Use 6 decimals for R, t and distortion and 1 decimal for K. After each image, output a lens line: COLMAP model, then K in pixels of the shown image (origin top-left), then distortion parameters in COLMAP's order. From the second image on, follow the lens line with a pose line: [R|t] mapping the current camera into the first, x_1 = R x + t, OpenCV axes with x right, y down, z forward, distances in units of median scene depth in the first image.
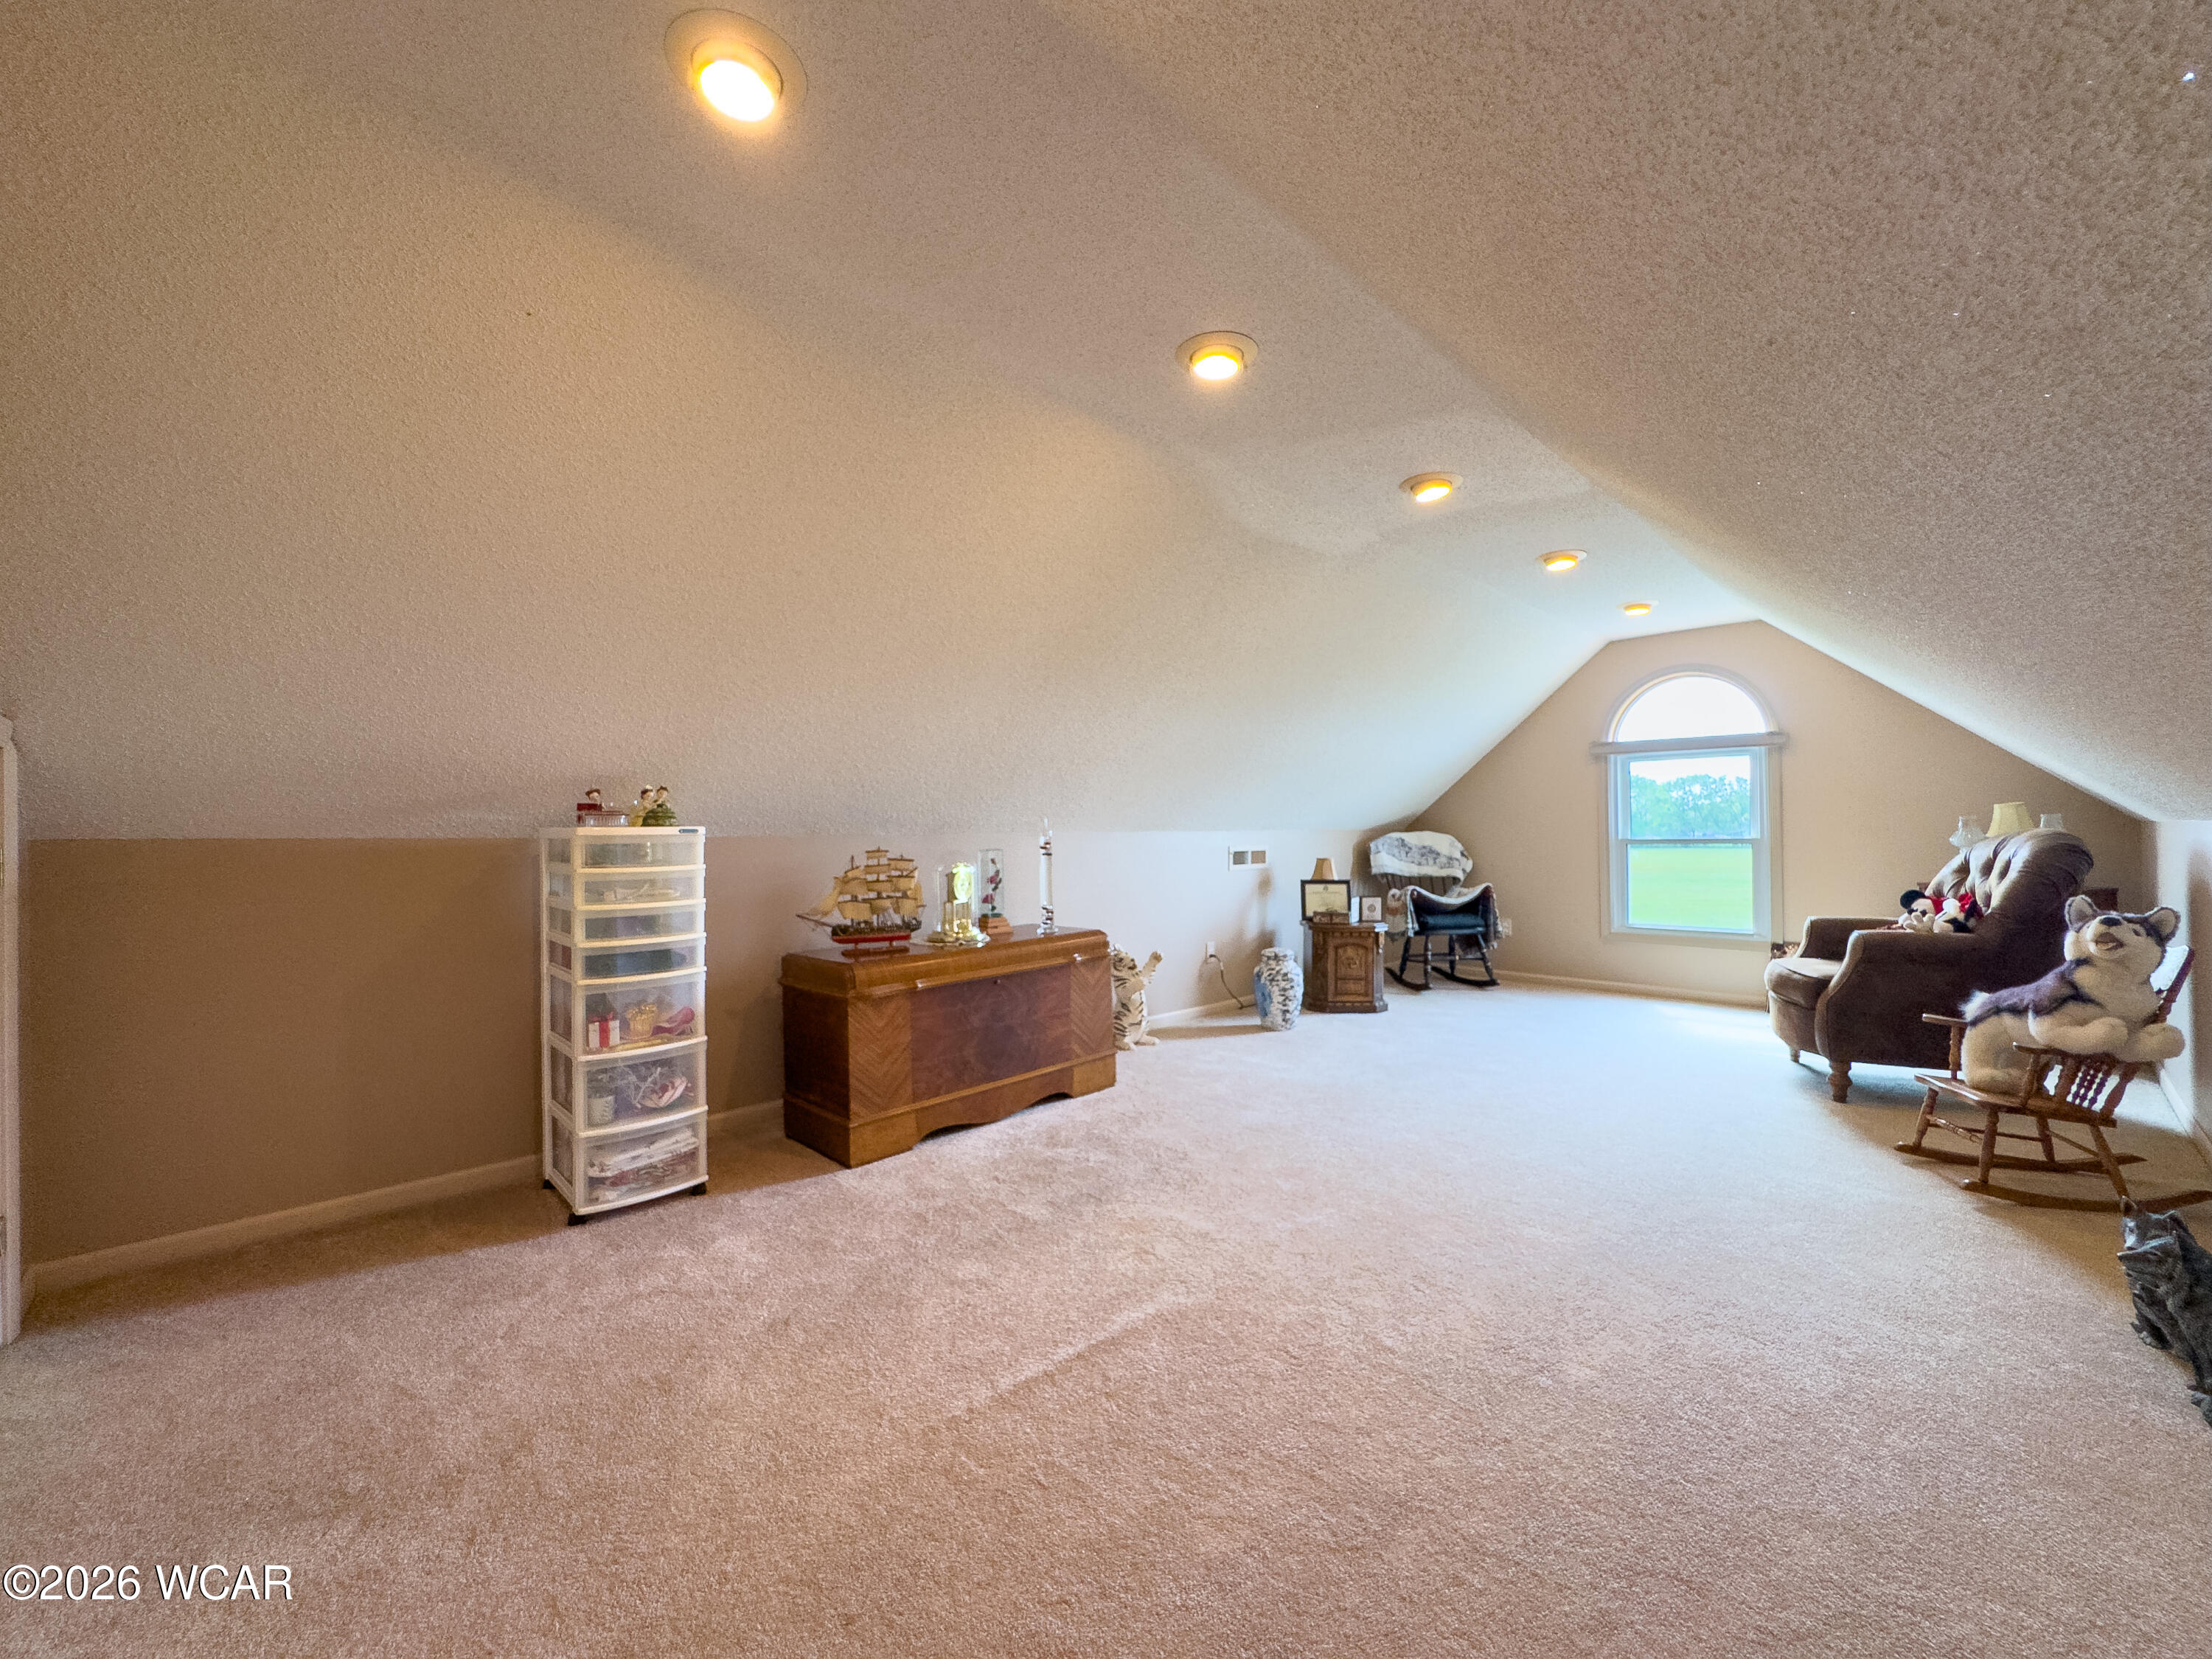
lens RADIAL K [[889.8, 0, 1094.5], [0, 889.8, 831.7], [0, 0, 1]] dist [-0.004830, 0.000586]
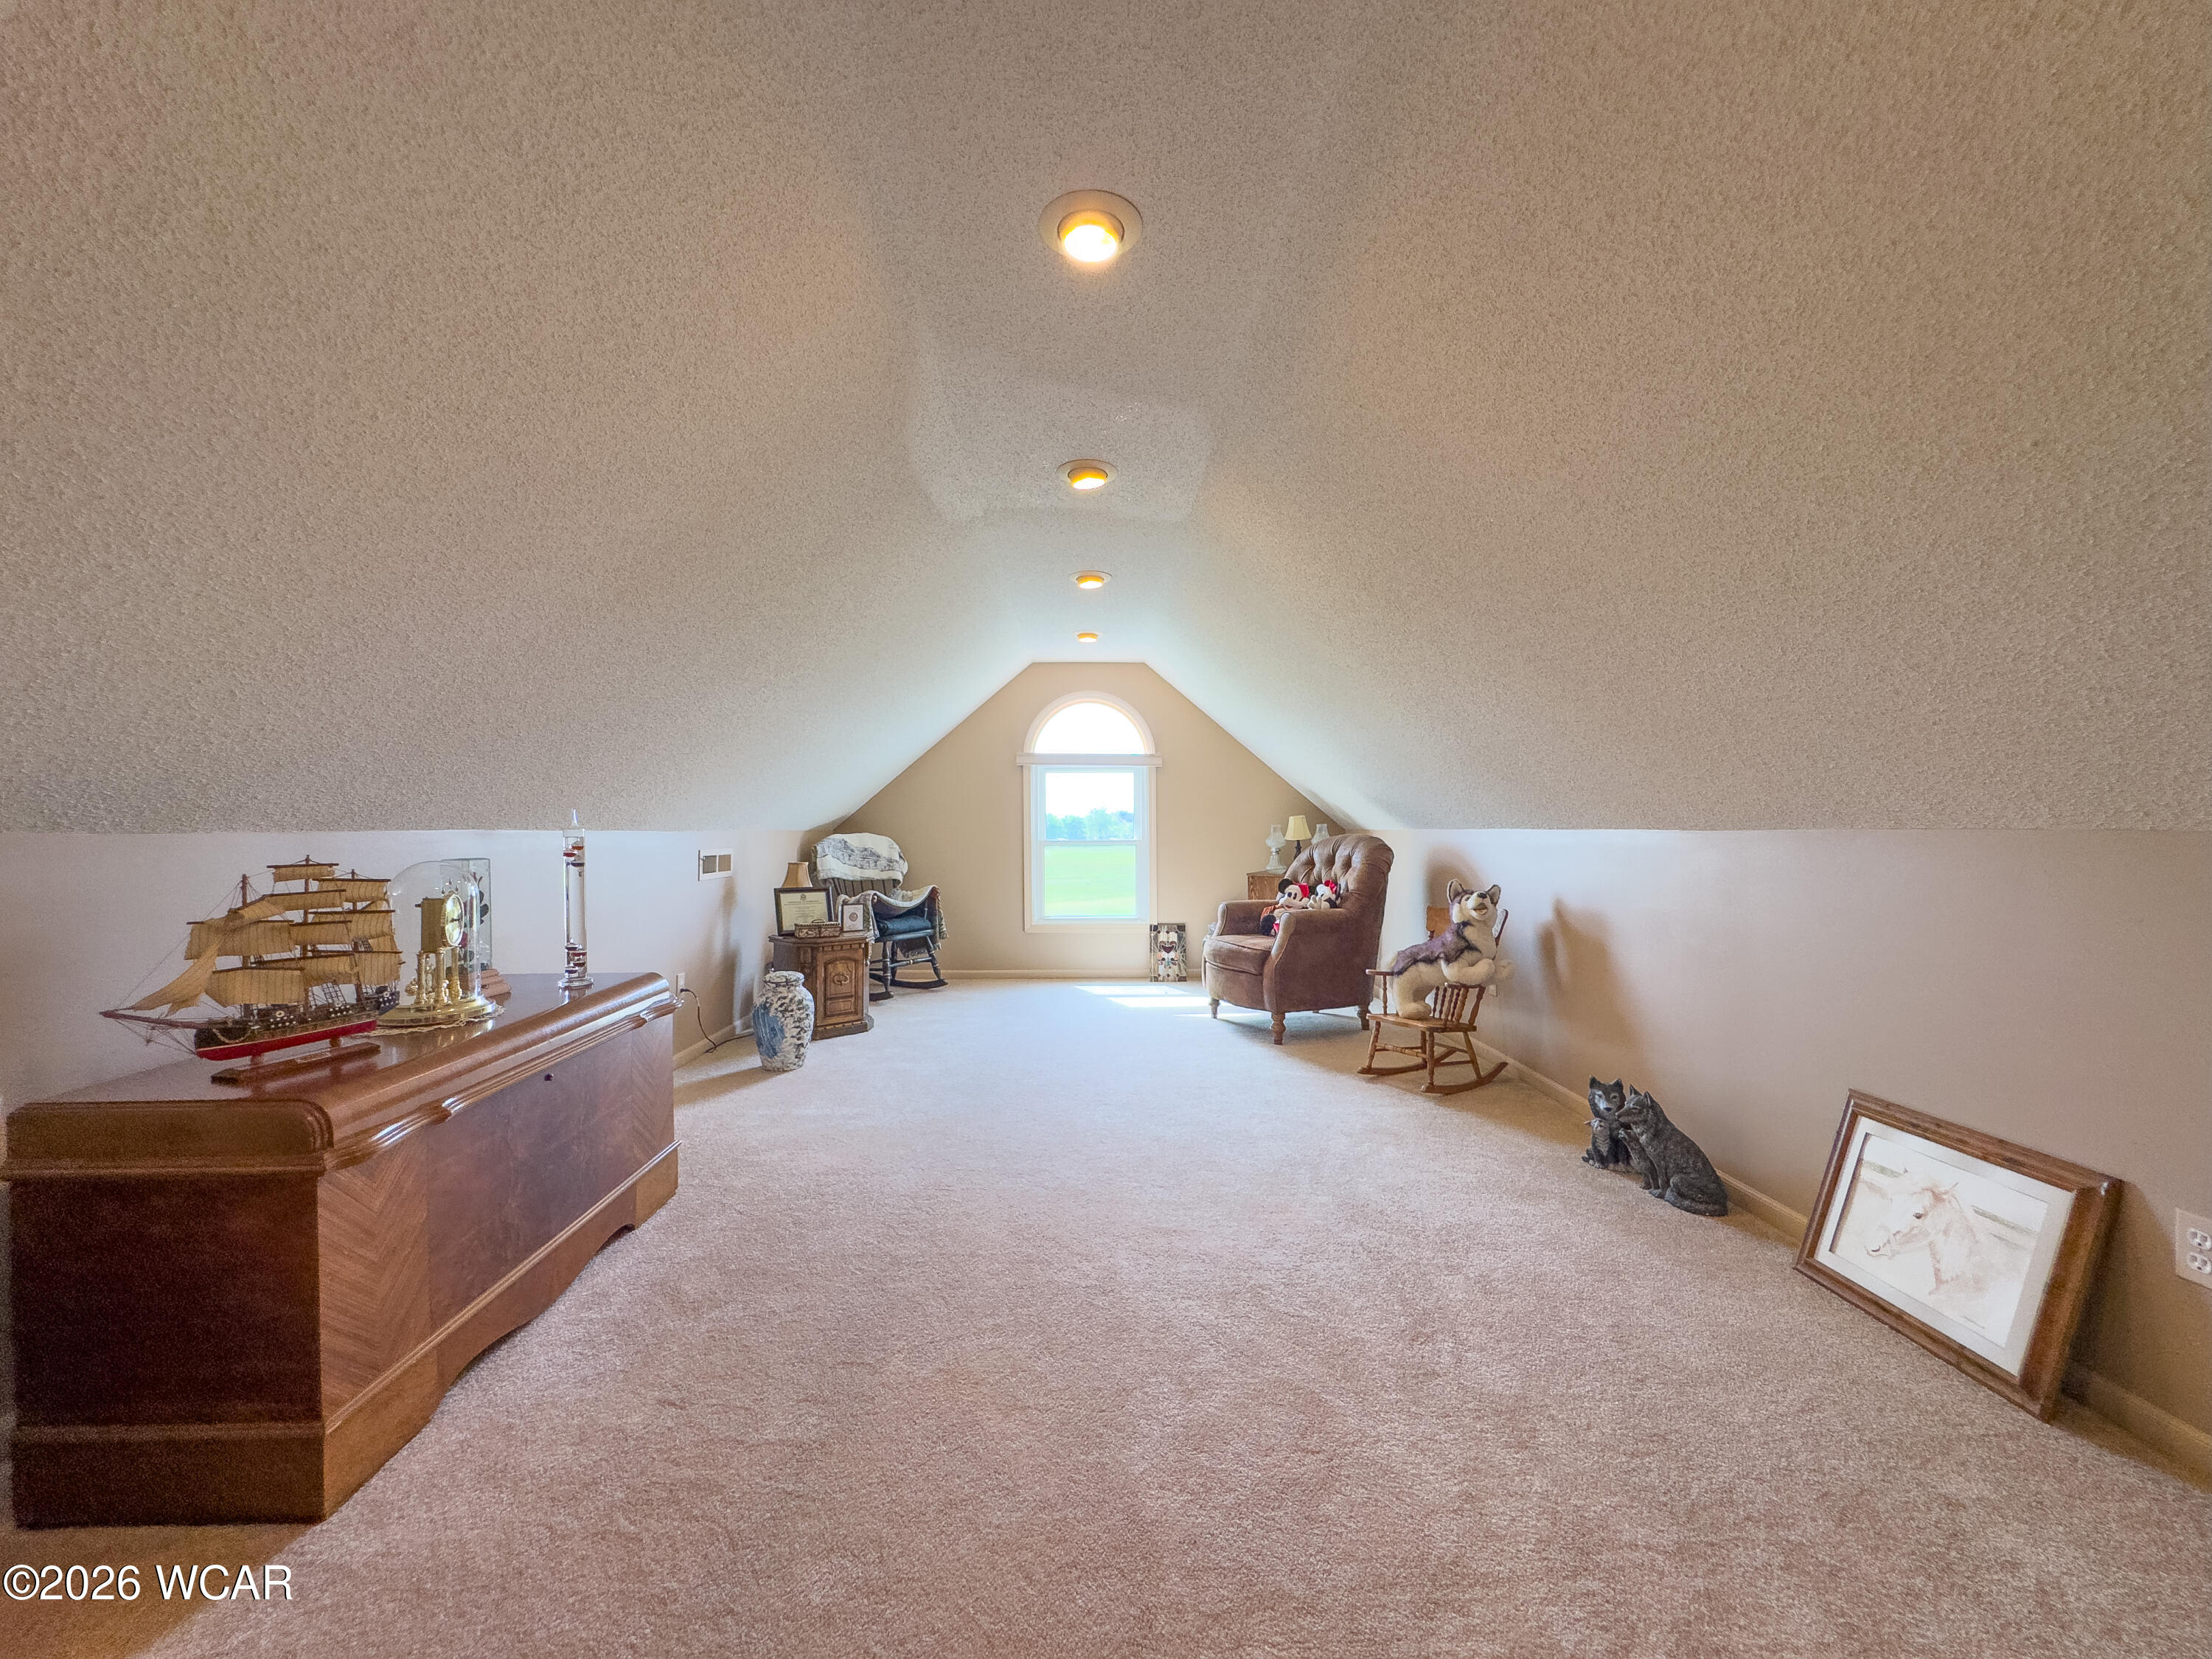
lens RADIAL K [[889.8, 0, 1094.5], [0, 889.8, 831.7], [0, 0, 1]] dist [-0.004830, 0.000586]
pose [[0.685299, 0.007194, 0.728226, -0.269958], [-0.005981, 0.999973, -0.004250, 0.001719], [-0.728237, -0.001443, 0.685323, 0.286434]]
